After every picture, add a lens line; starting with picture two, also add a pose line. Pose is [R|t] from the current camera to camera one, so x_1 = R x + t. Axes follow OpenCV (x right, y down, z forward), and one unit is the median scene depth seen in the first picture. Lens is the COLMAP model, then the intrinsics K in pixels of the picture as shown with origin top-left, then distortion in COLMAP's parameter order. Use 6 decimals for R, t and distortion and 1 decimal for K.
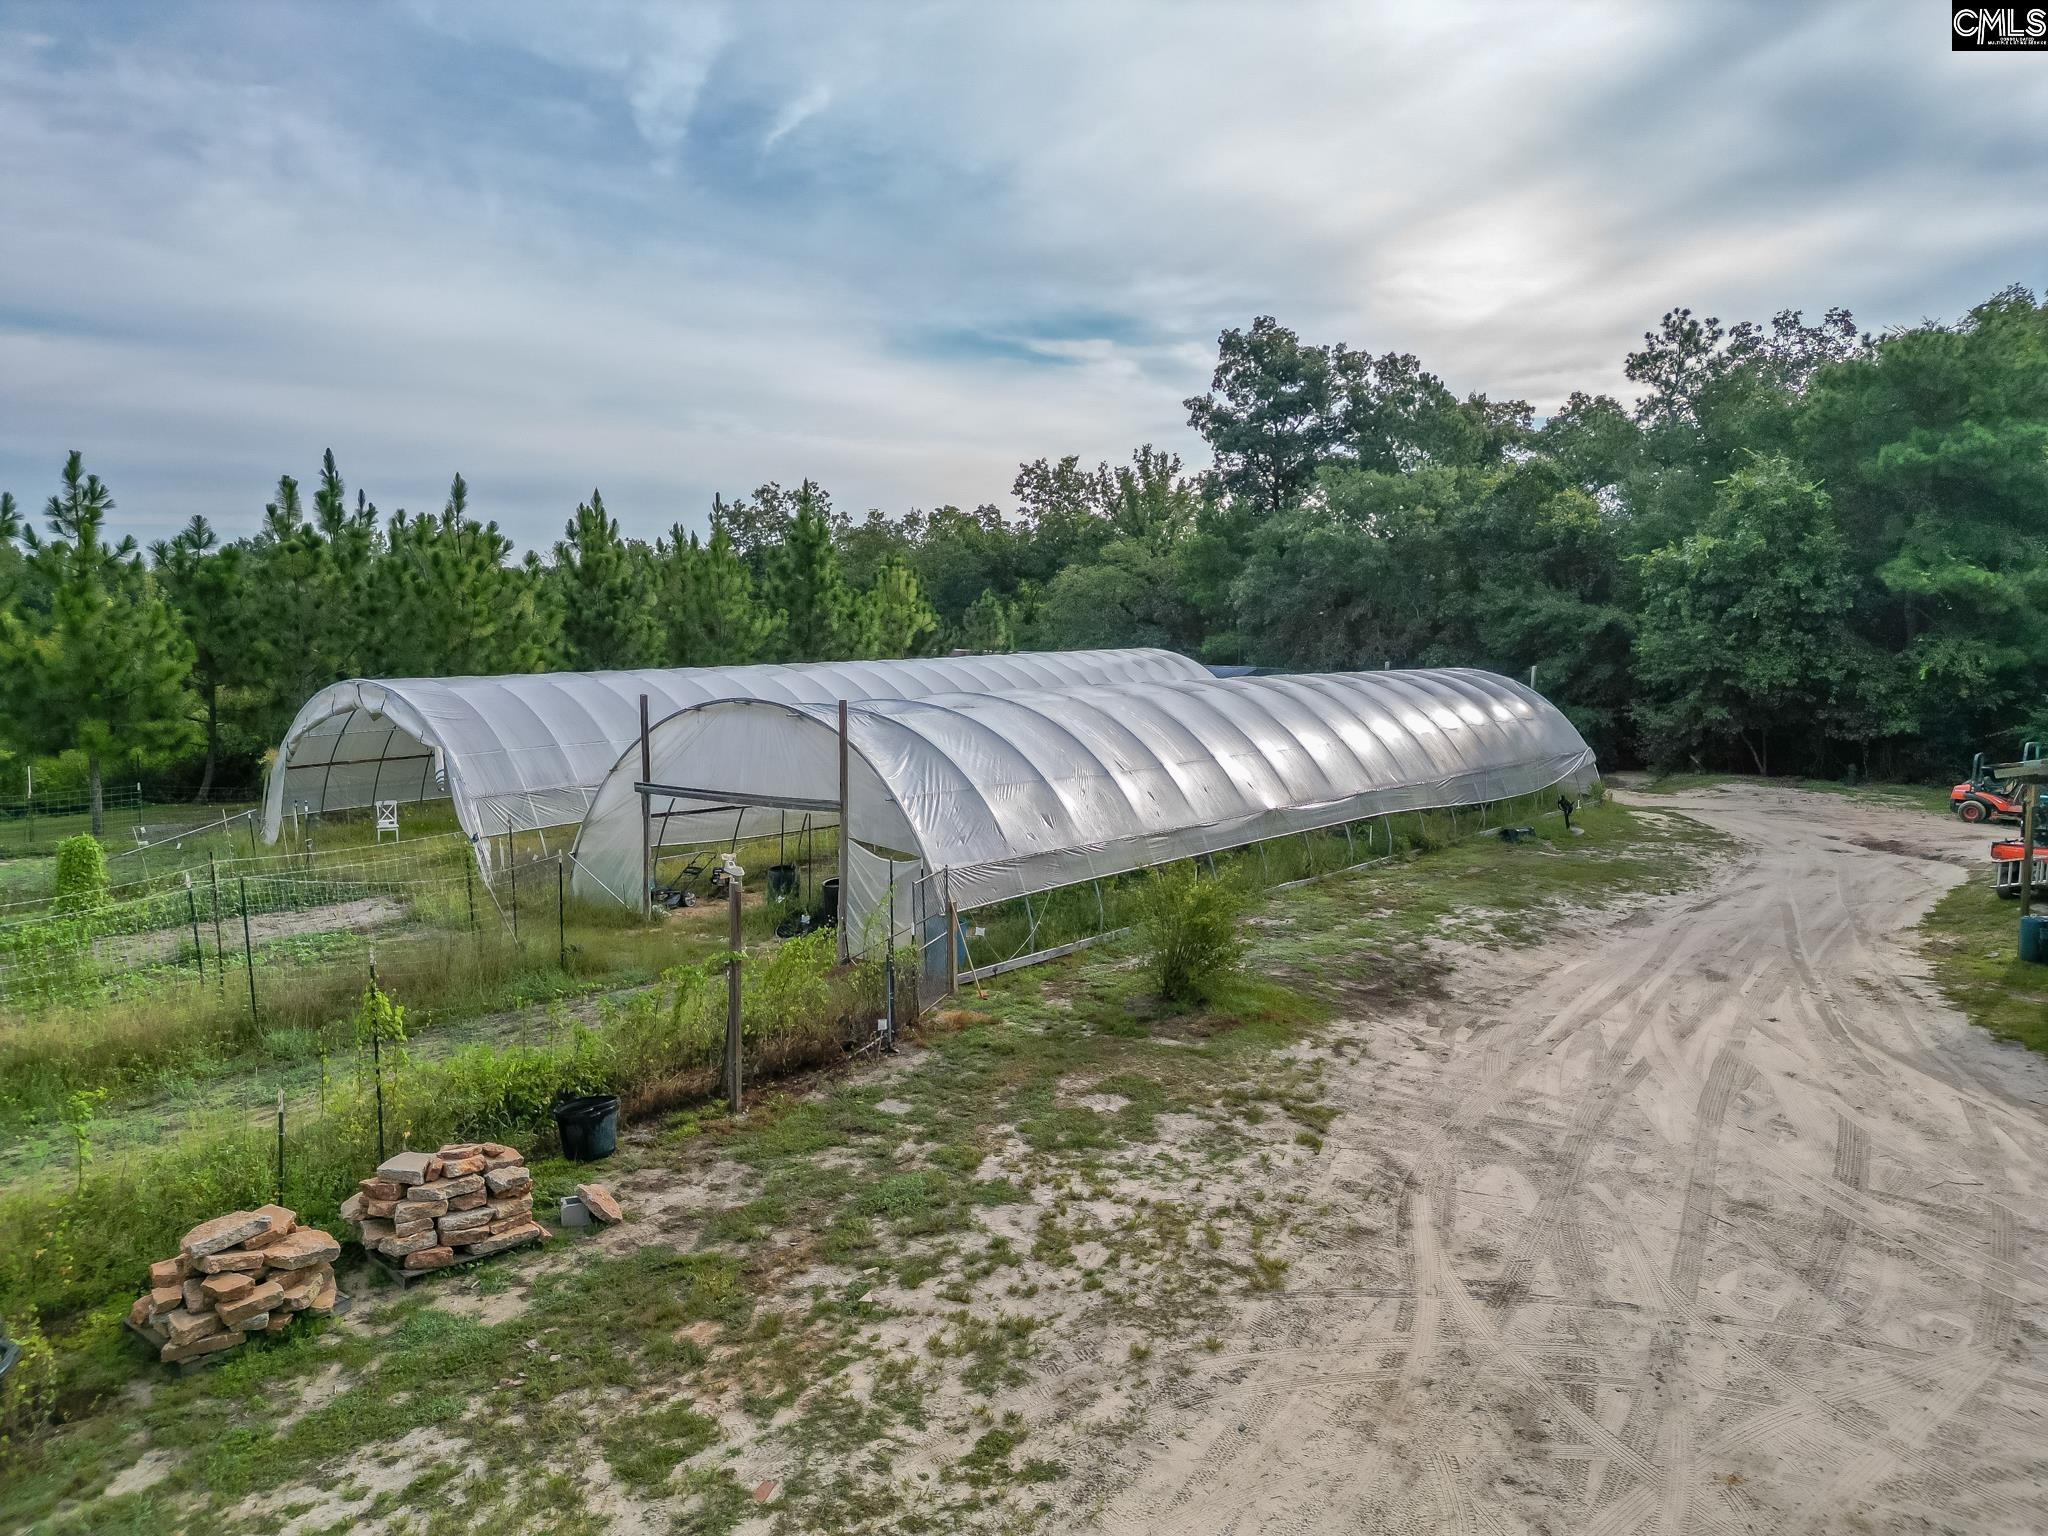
lens RADIAL K [[1421.1, 0, 1029.1], [0, 1421.1, 767.2], [0, 0, 1]] dist [0.072590, -0.062810]
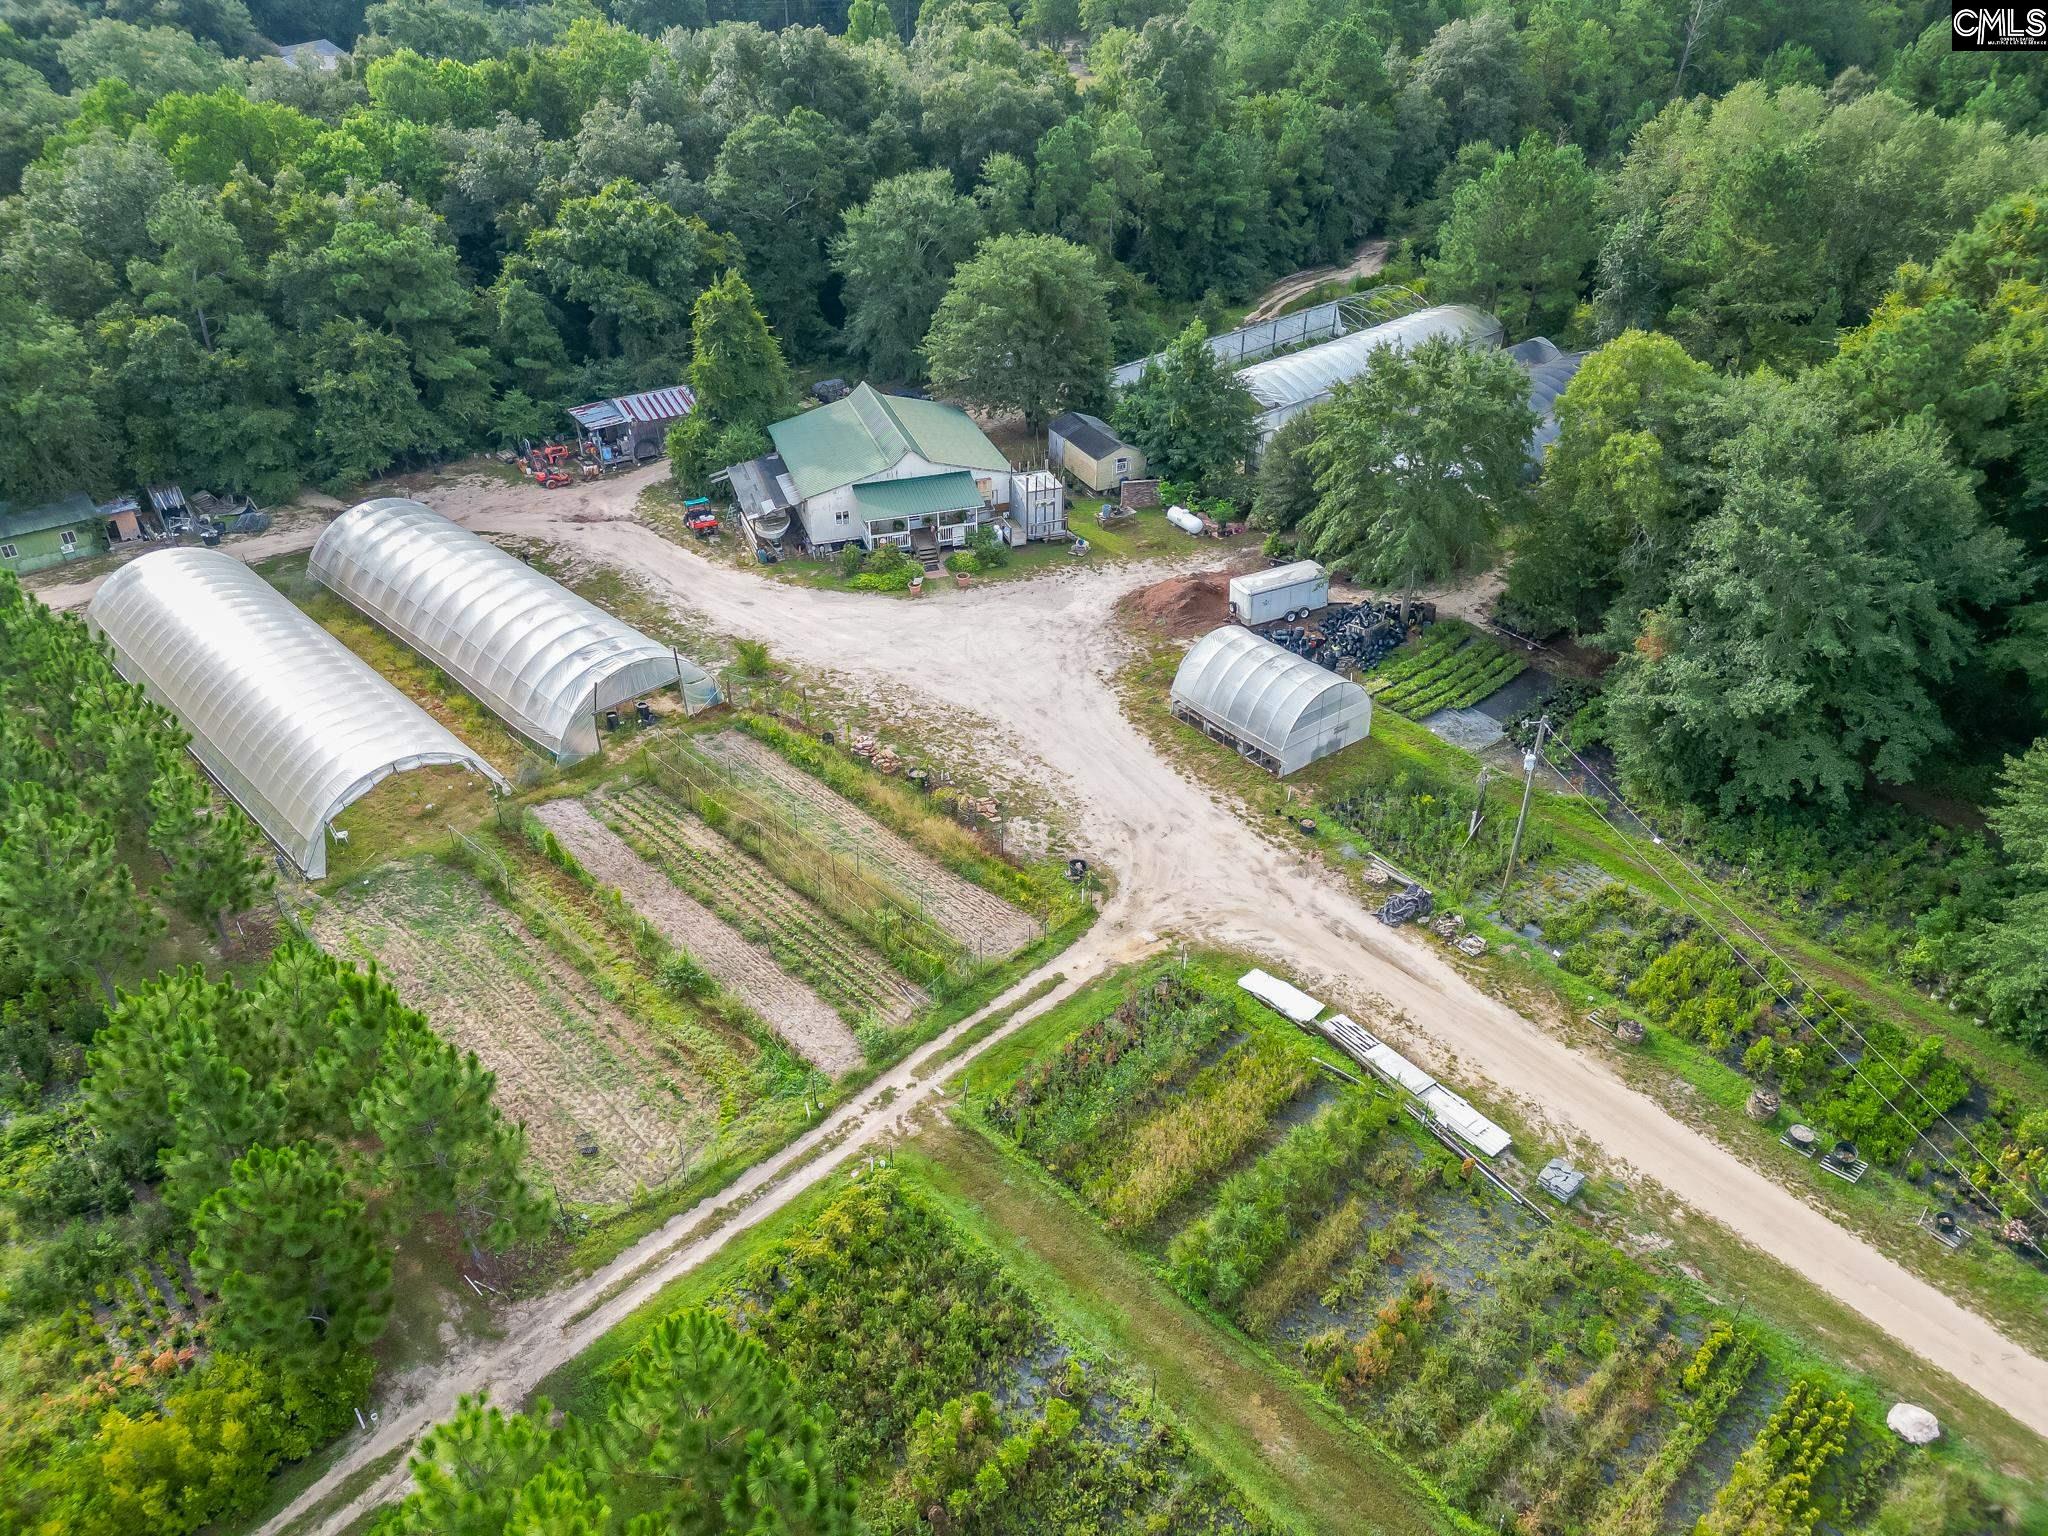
lens RADIAL K [[1421.1, 0, 1017.5], [0, 1421.1, 759.8], [0, 0, 1]] dist [0.072590, -0.062810]
pose [[0.128278, -0.533462, 0.836040, -1.517533], [0.110109, 0.845454, 0.522574, -0.755321], [-0.985607, 0.025021, 0.167192, -0.157911]]
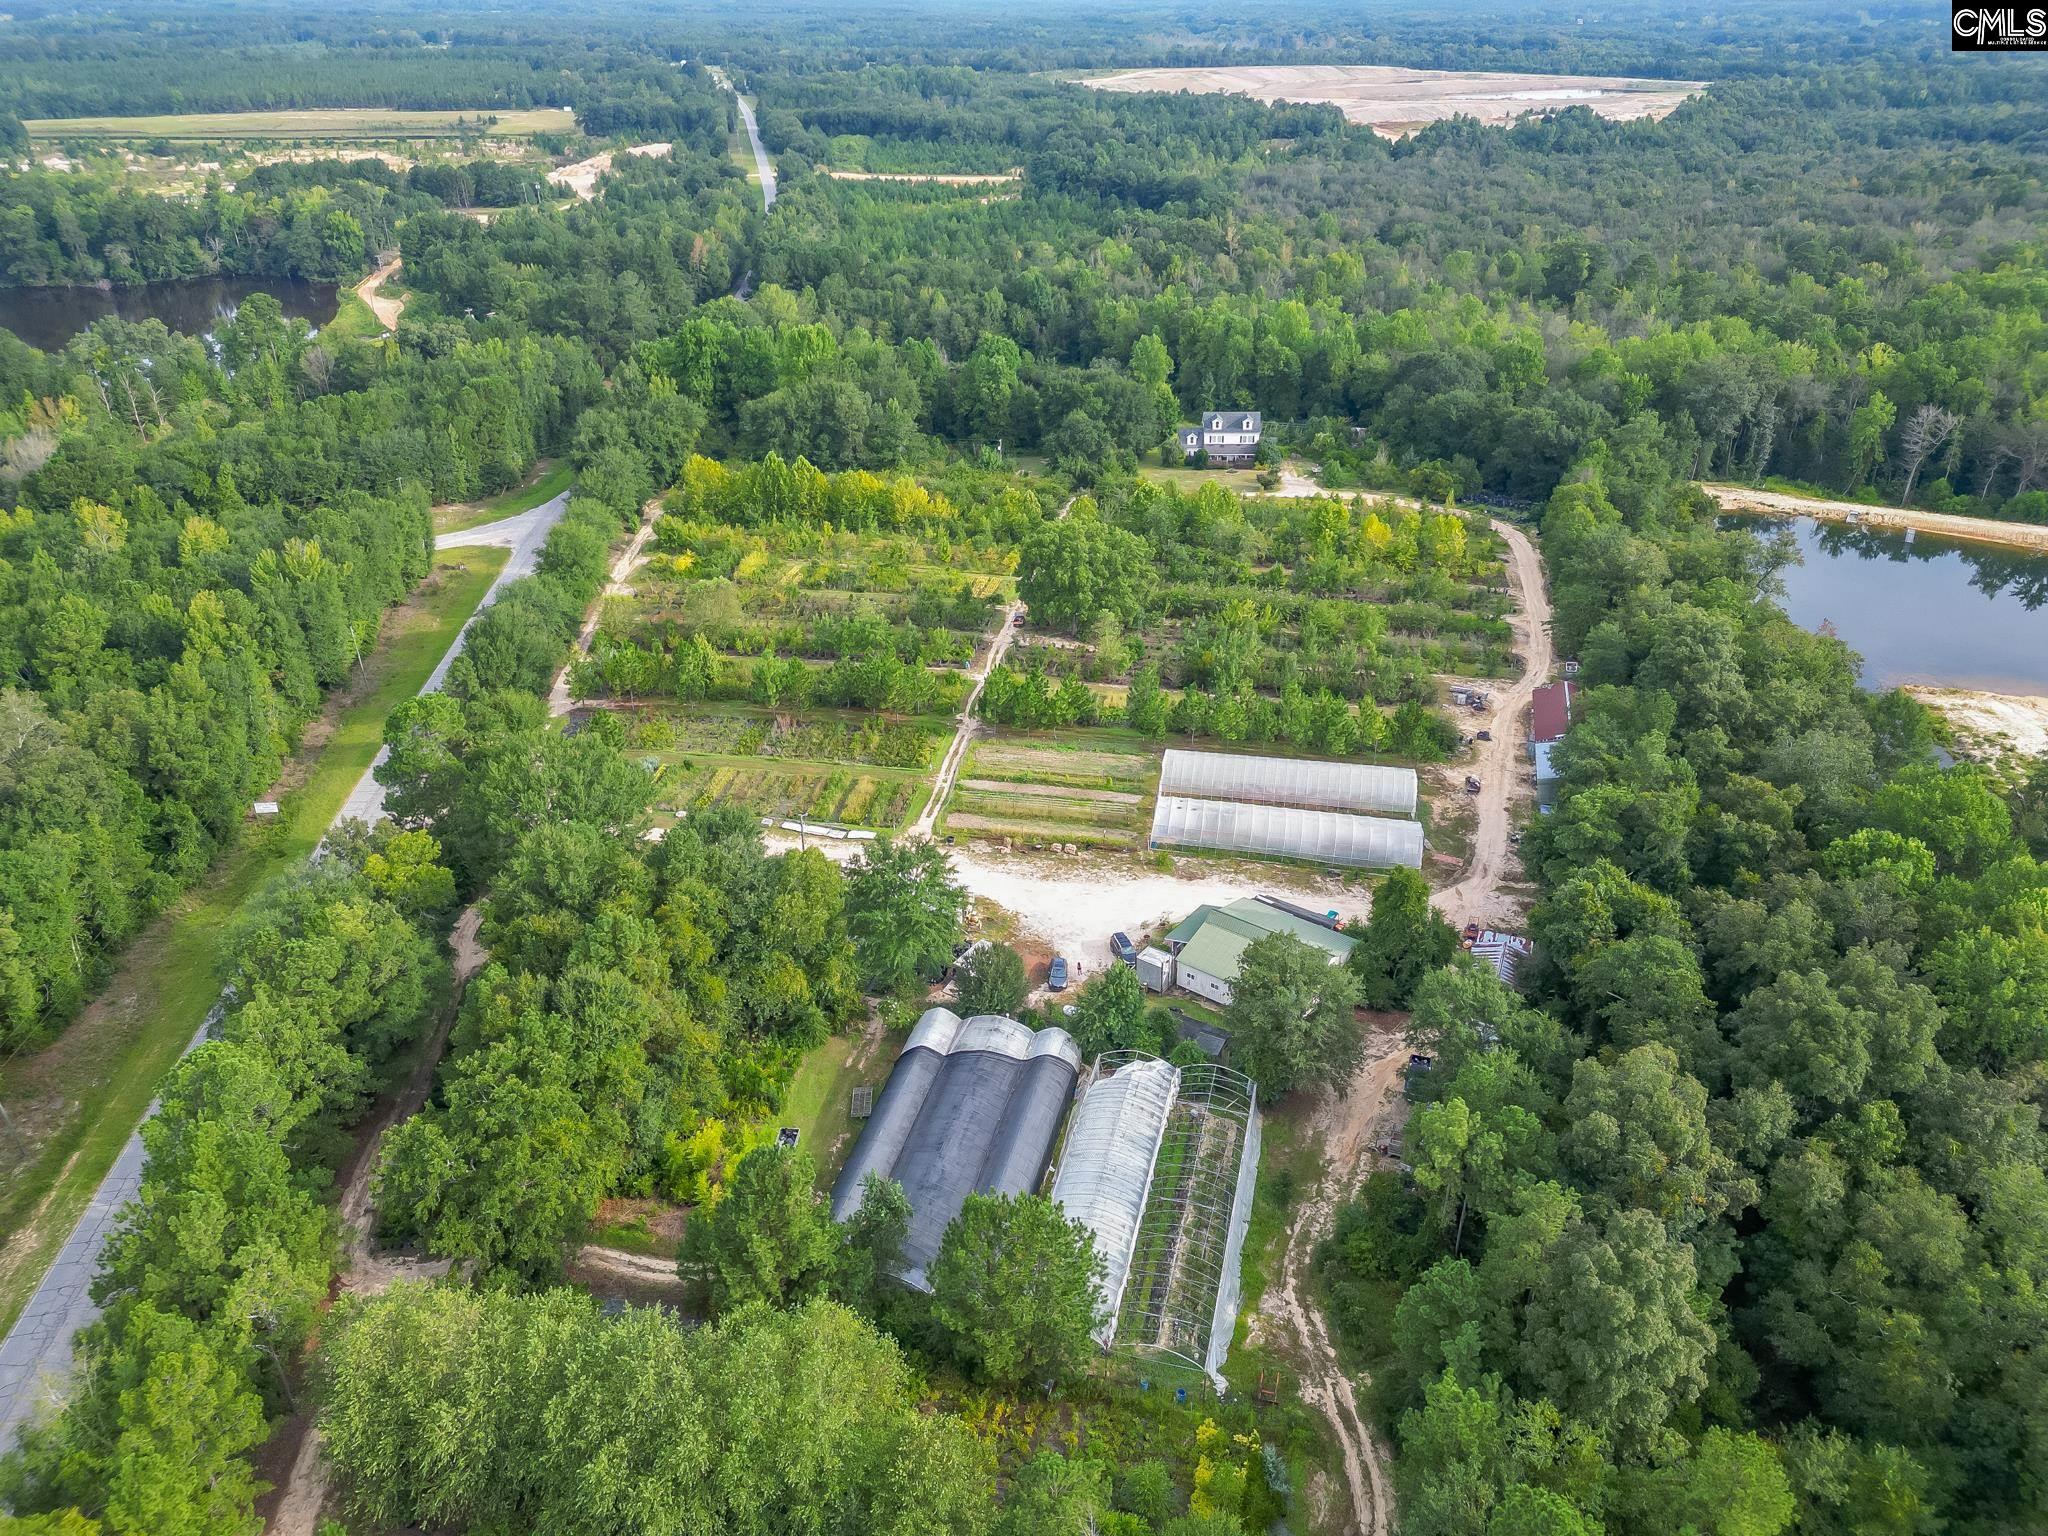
lens RADIAL K [[1421.1, 0, 1024.3], [0, 1421.1, 772.4], [0, 0, 1]] dist [0.072590, -0.062810]
pose [[0.466204, 0.431730, -0.772181, 2.793009], [-0.091763, 0.891729, 0.443168, -1.841195], [0.879905, -0.135749, 0.455345, -1.587967]]
